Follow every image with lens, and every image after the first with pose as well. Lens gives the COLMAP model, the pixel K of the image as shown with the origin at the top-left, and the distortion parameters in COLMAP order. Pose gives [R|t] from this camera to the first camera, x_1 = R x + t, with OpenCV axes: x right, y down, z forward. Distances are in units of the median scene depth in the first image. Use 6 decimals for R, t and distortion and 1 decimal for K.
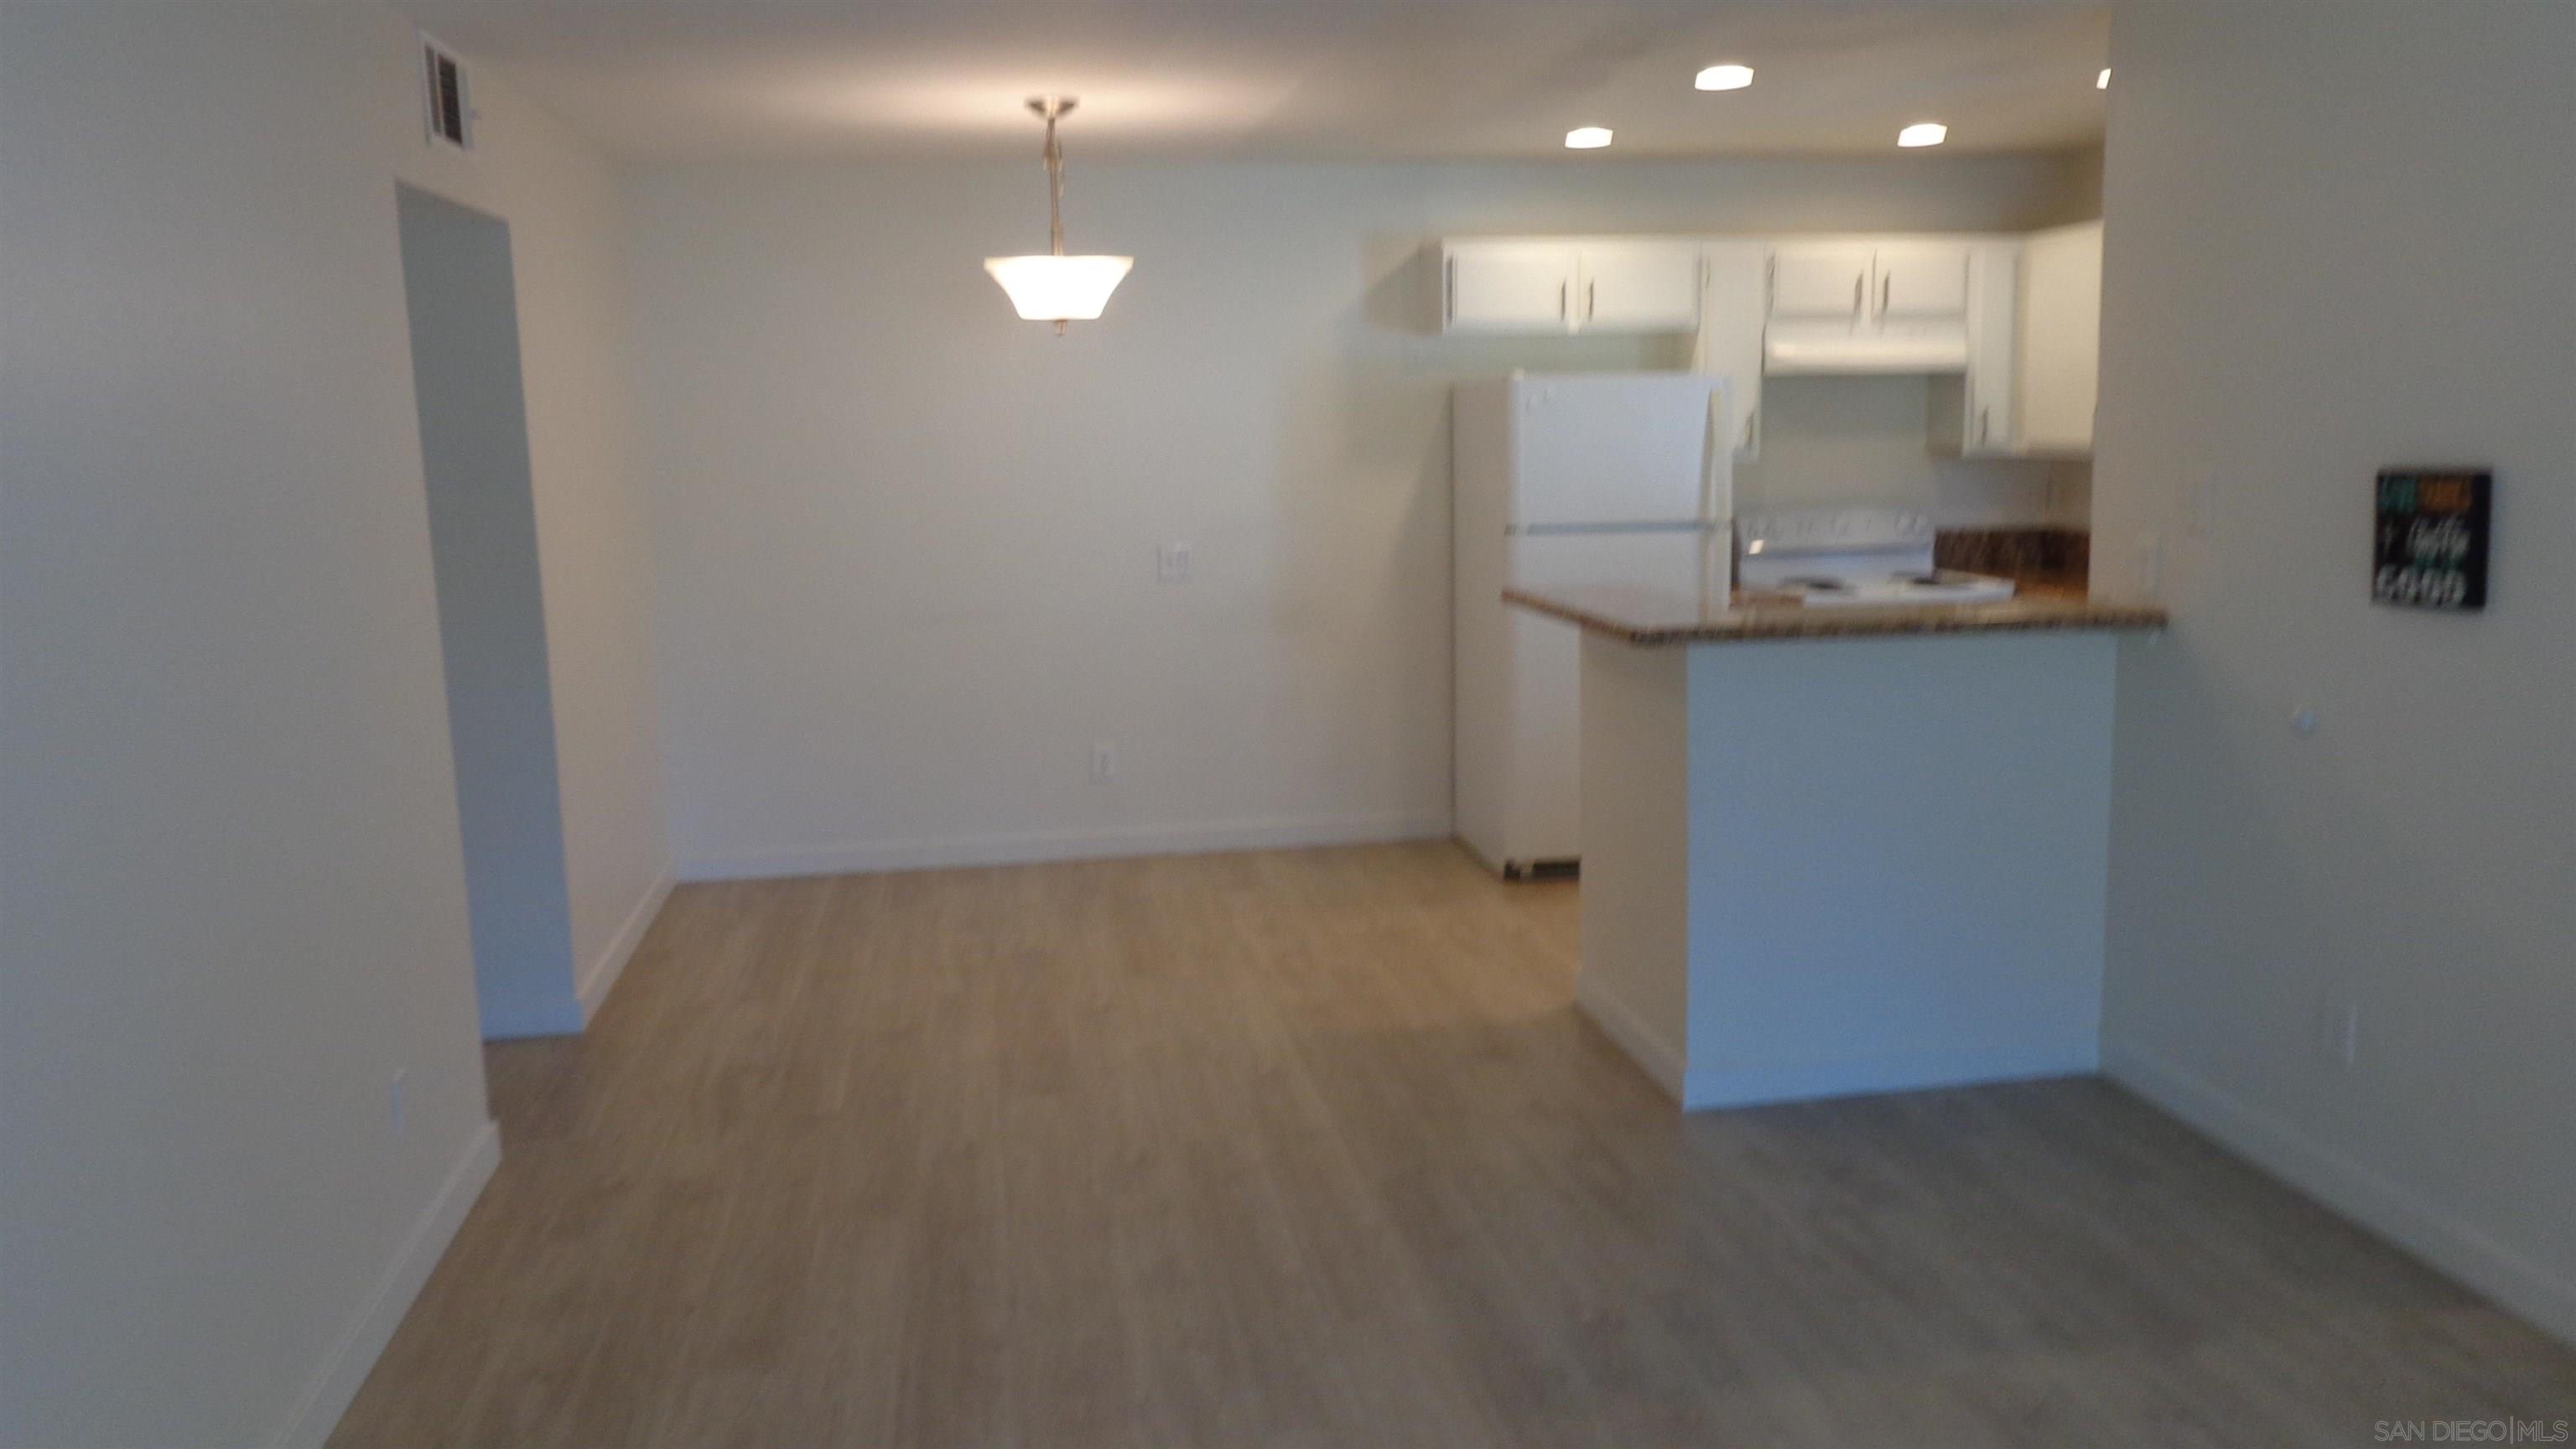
lens RADIAL K [[1922.9, 0, 1288.0], [0, 1922.9, 724.5], [0, 0, 1]] dist [-0.009534, -0.000627]
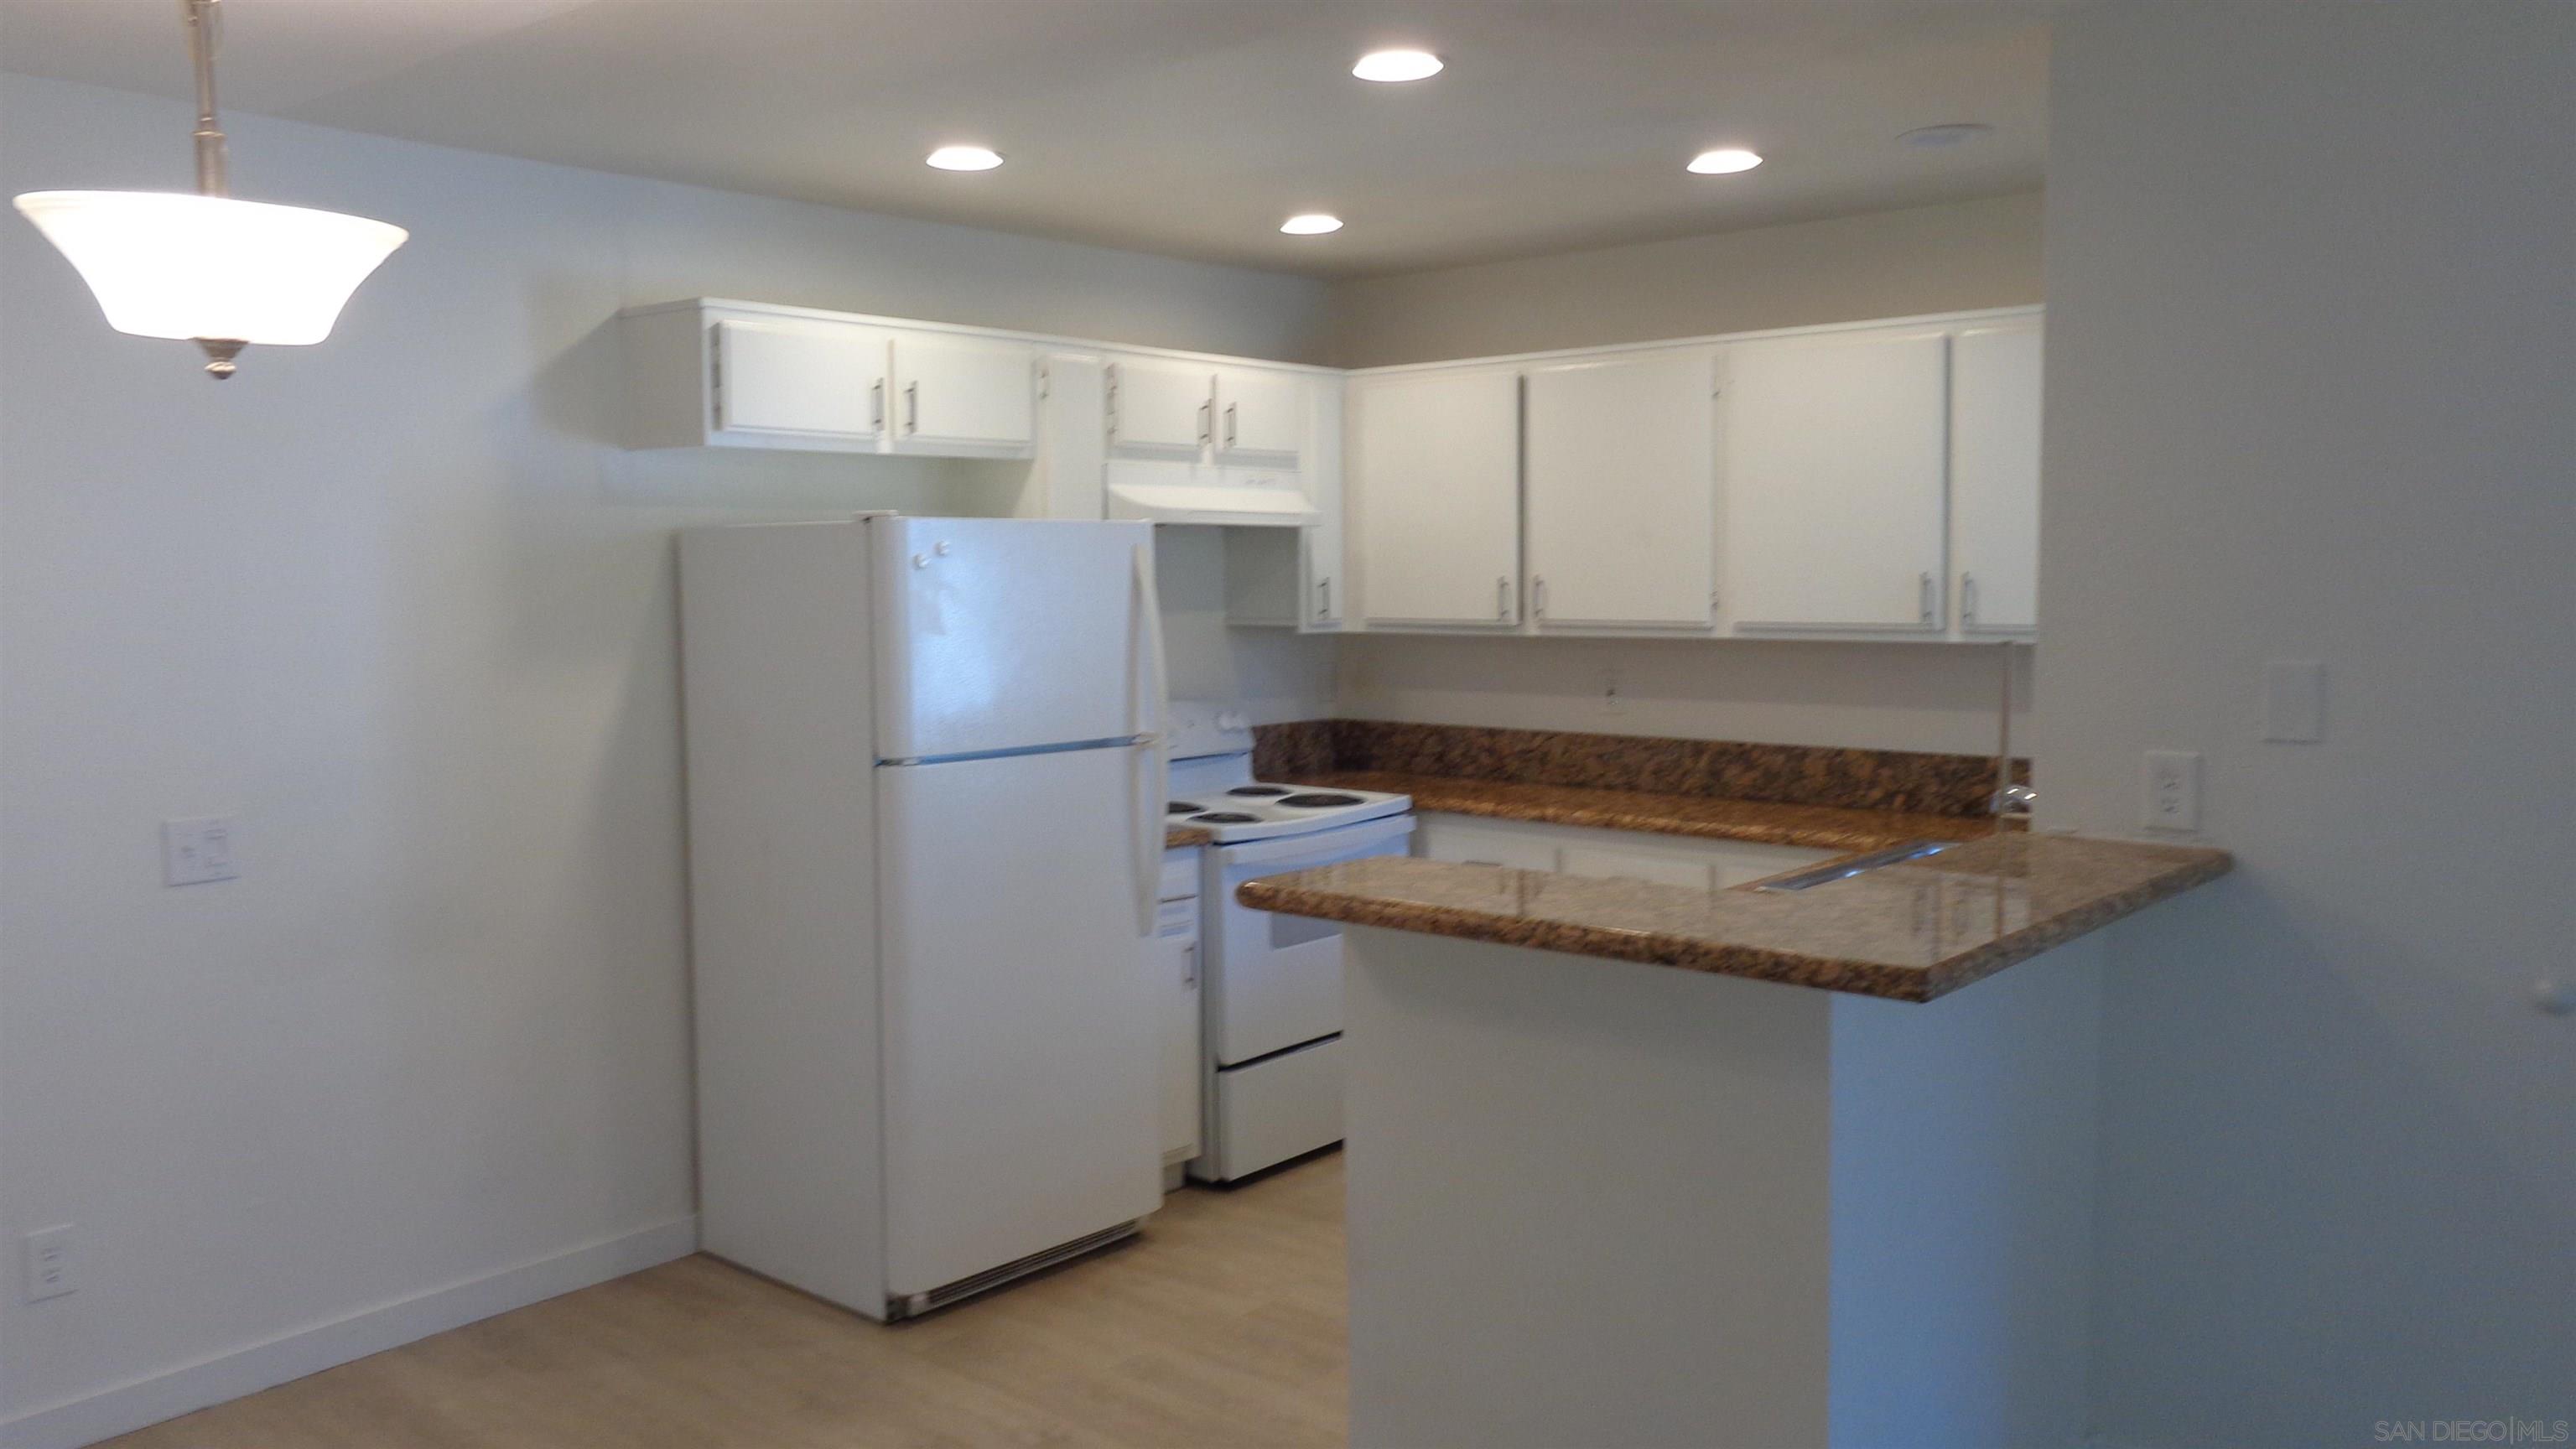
lens RADIAL K [[1889.0, 0, 1250.6], [0, 1889.0, 708.8], [0, 0, 1]] dist [-0.002420, -0.000970]
pose [[0.766304, -0.033528, 0.641603, -0.174060], [0.096111, 0.993382, -0.062880, -0.064706], [-0.635249, 0.109850, 0.764455, 0.433159]]
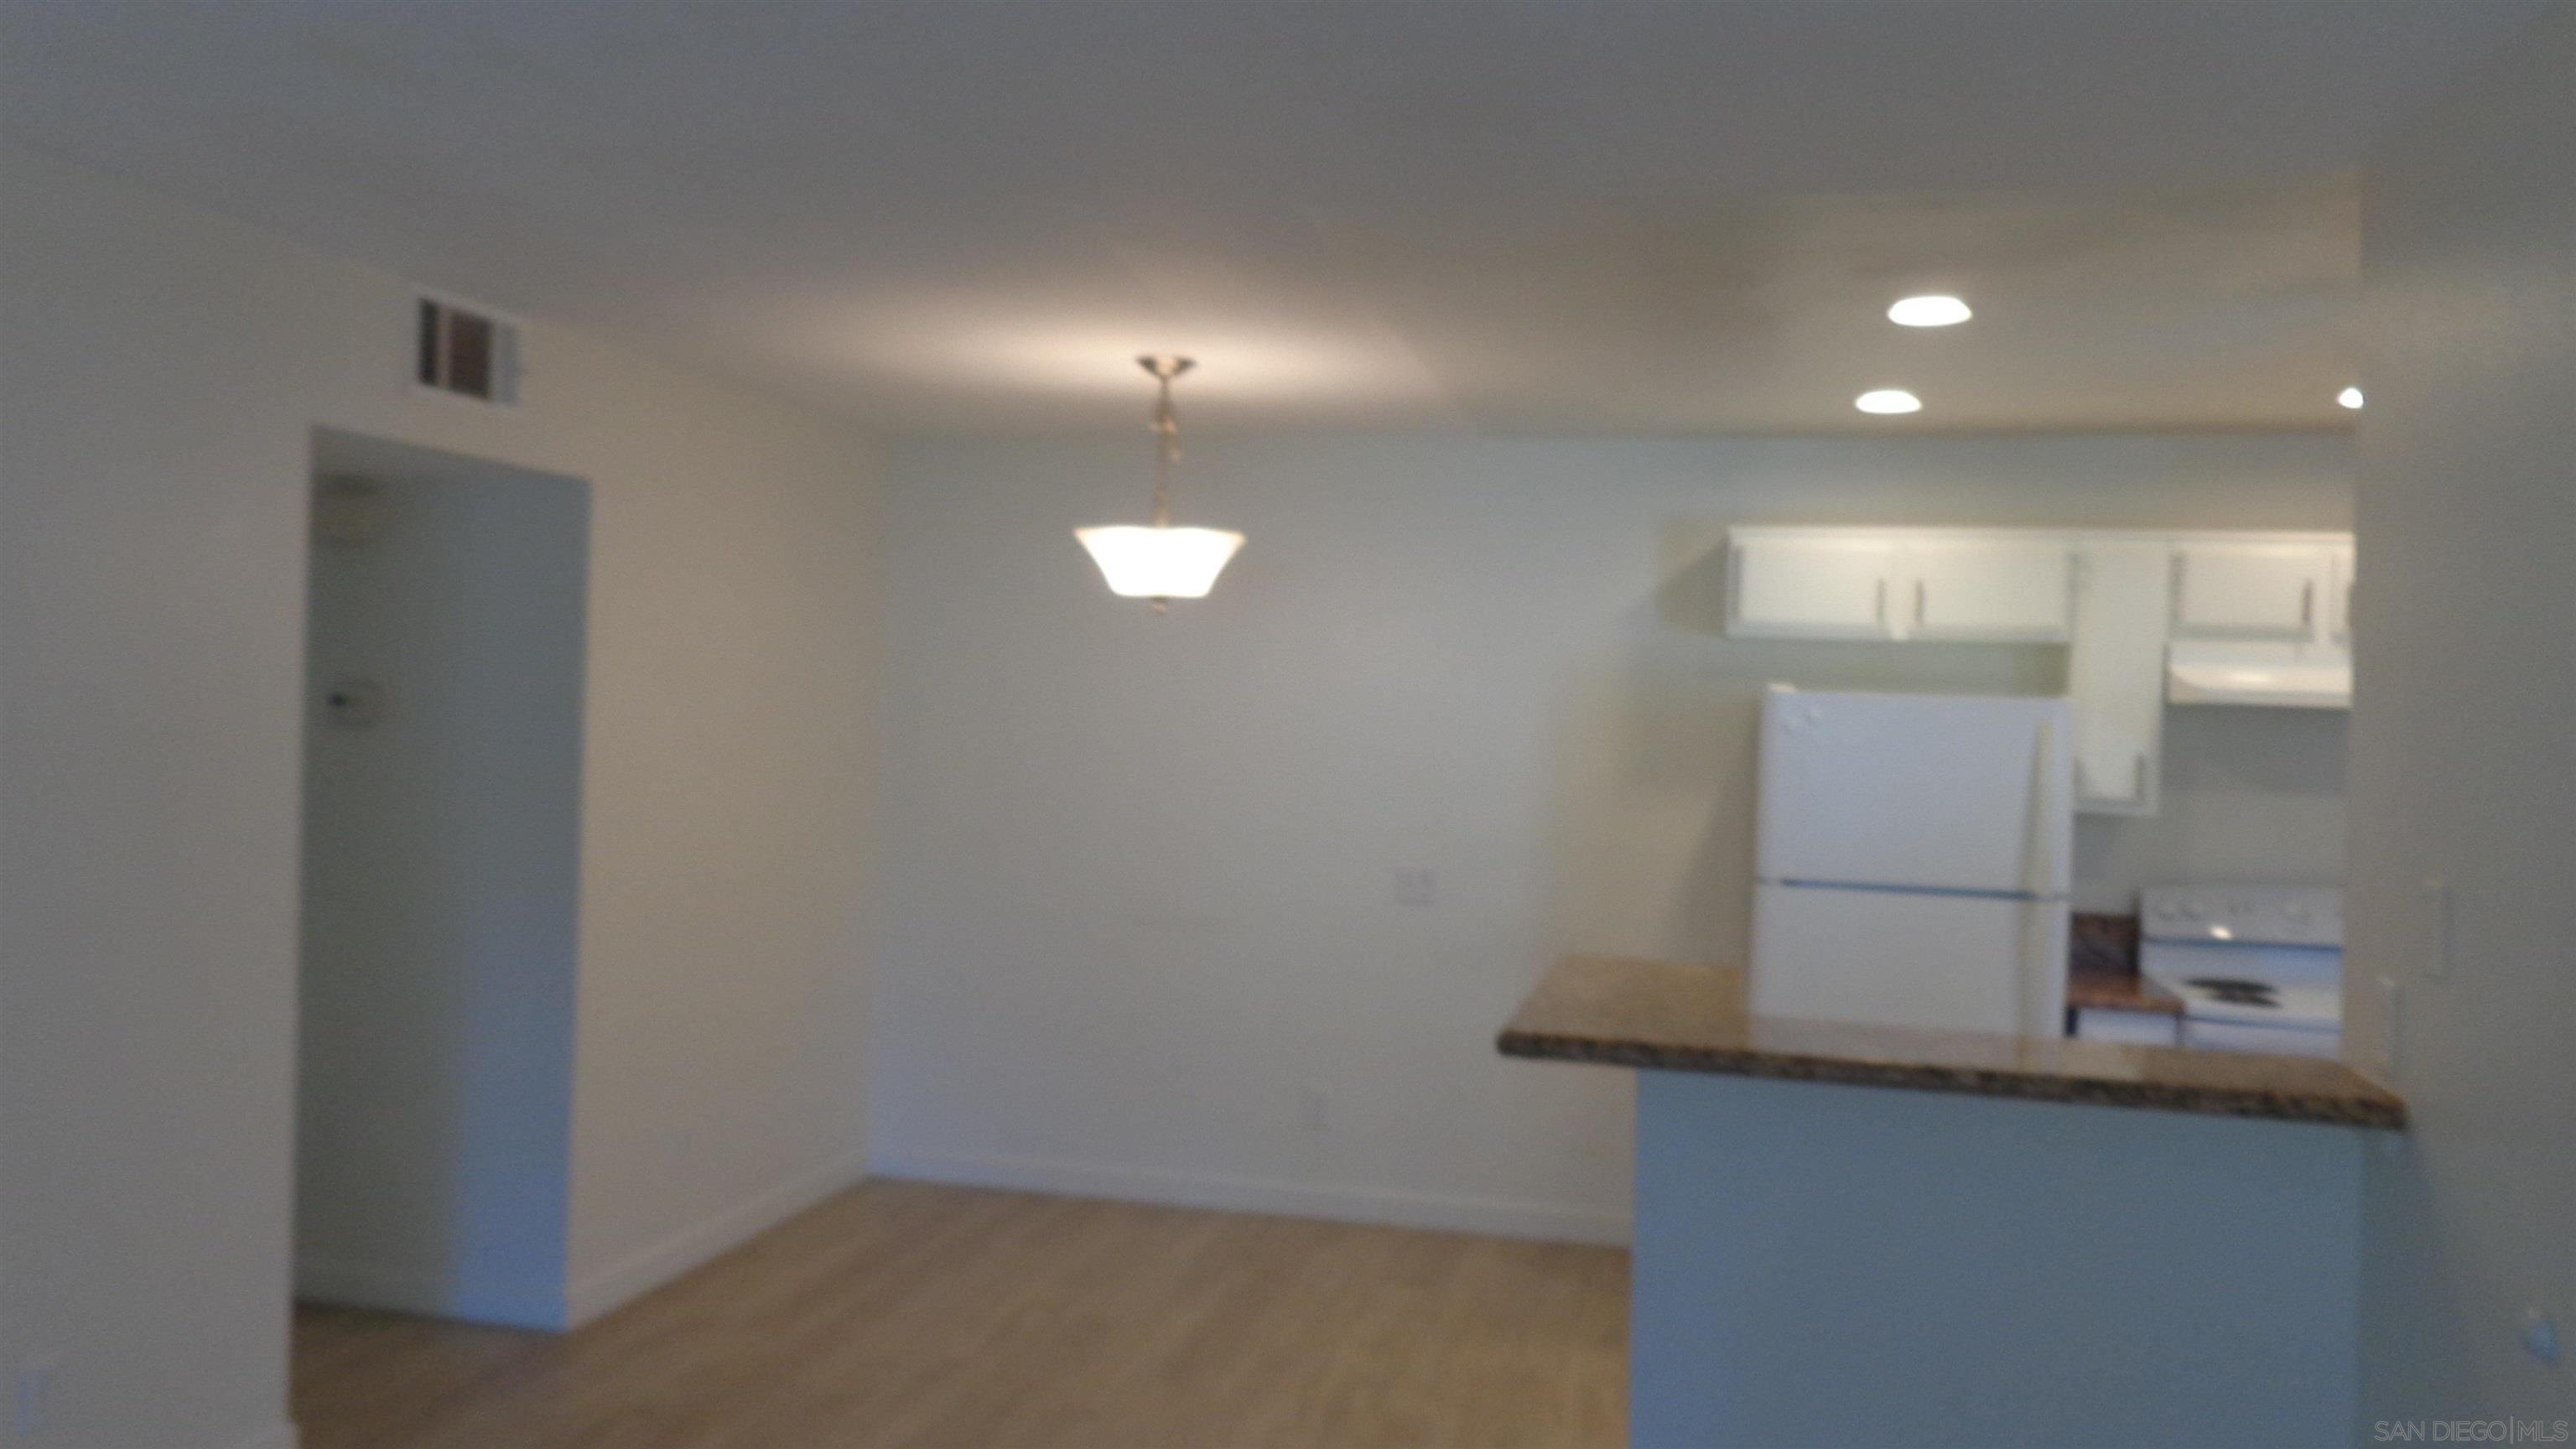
lens RADIAL K [[1906.6, 0, 1288.0], [0, 1906.6, 724.5], [0, 0, 1]] dist [0.004759, 0.000730]
pose [[0.921051, 0.054809, -0.385567, 0.222723], [-0.115128, 0.984117, -0.135126, -0.033173], [0.372037, 0.168848, 0.912732, 0.184998]]
